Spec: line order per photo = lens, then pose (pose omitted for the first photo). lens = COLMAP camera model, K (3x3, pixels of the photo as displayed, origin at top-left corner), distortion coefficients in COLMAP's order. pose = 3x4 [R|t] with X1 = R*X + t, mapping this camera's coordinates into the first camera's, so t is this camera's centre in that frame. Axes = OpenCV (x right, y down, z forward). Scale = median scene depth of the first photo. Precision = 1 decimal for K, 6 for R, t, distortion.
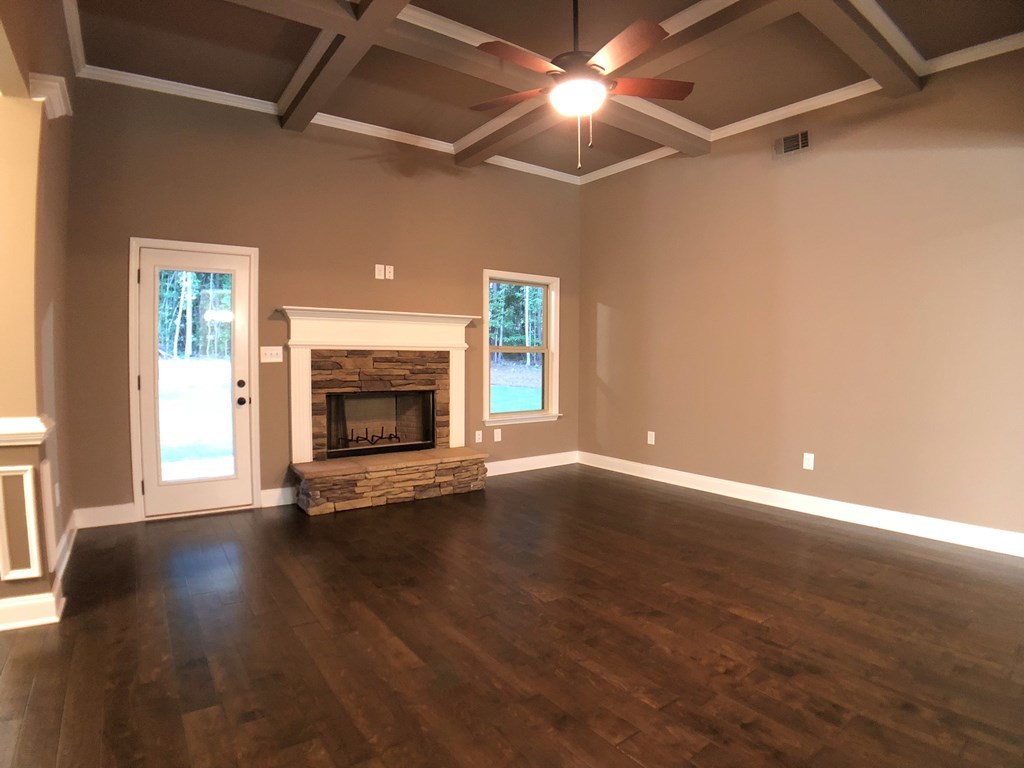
lens RADIAL K [[540.0, 0, 508.5], [0, 540.0, 378.9], [0, 0, 1]] dist [-0.132191, 0.020589]
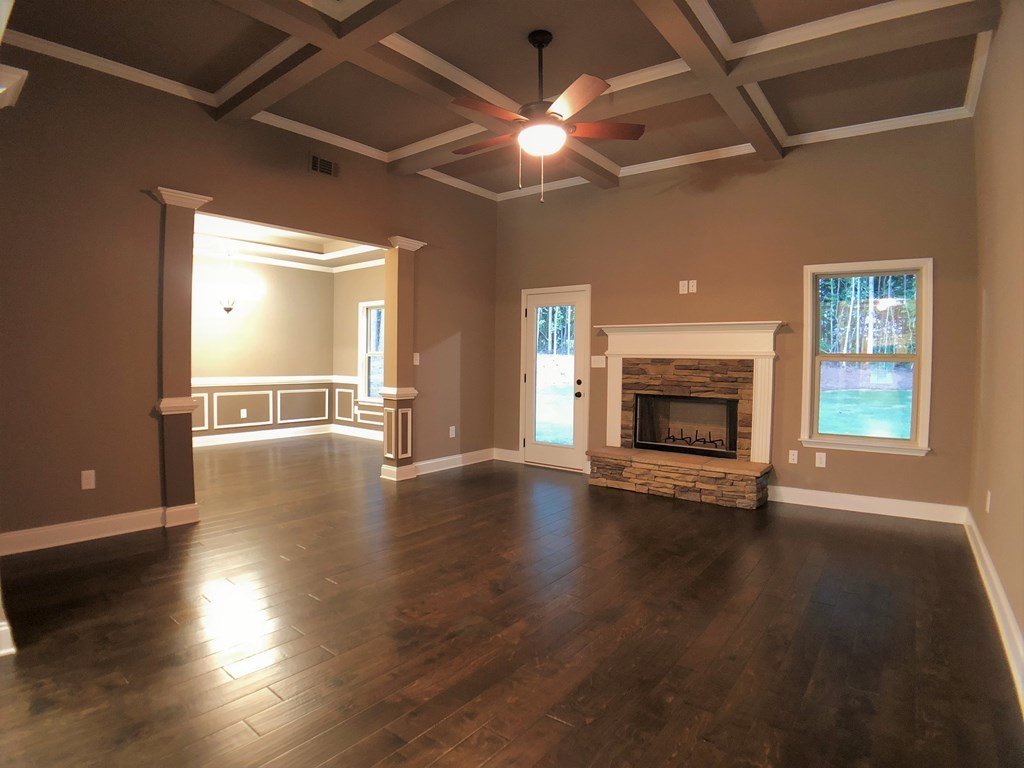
lens RADIAL K [[540.0, 0, 508.5], [0, 540.0, 378.9], [0, 0, 1]] dist [-0.132191, 0.020589]
pose [[0.276727, 0.031099, -0.960445, 0.724561], [-0.049029, 0.998631, 0.018210, -0.014752], [0.959697, 0.042050, 0.277873, 0.362696]]
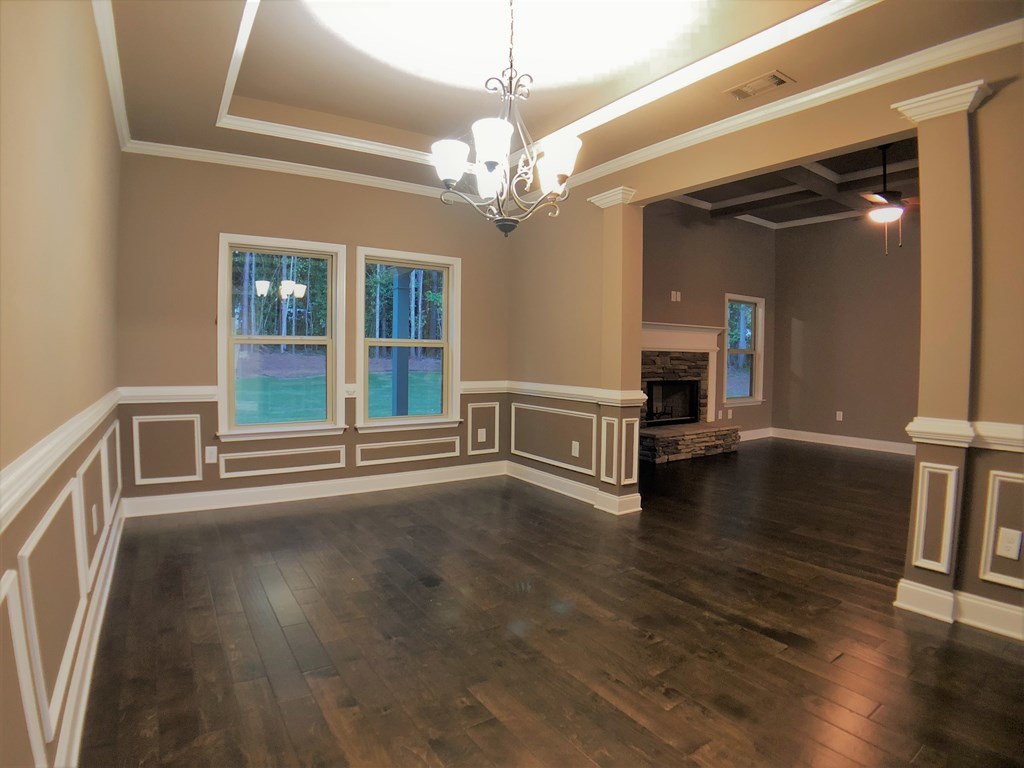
lens RADIAL K [[540.8, 0, 501.8], [0, 540.8, 379.7], [0, 0, 1]] dist [-0.136425, 0.019310]
pose [[0.998461, 0.008126, -0.054864, -0.624795], [-0.007855, 0.999956, 0.005146, 0.017346], [0.054904, -0.004707, 0.998481, -0.437302]]
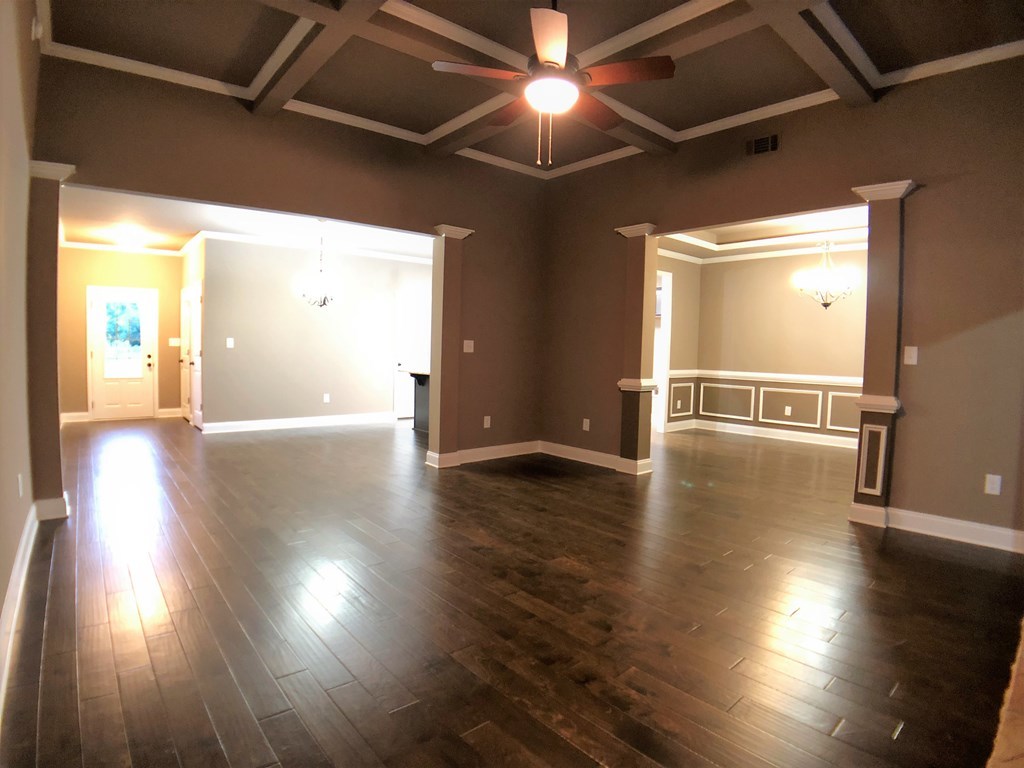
lens RADIAL K [[540.0, 0, 508.5], [0, 540.0, 378.9], [0, 0, 1]] dist [-0.132191, 0.020589]
pose [[-0.996608, -0.019049, -0.080062, 0.167492], [-0.026491, 0.995319, 0.092943, -0.048089], [0.077917, 0.094749, -0.992447, 1.201535]]
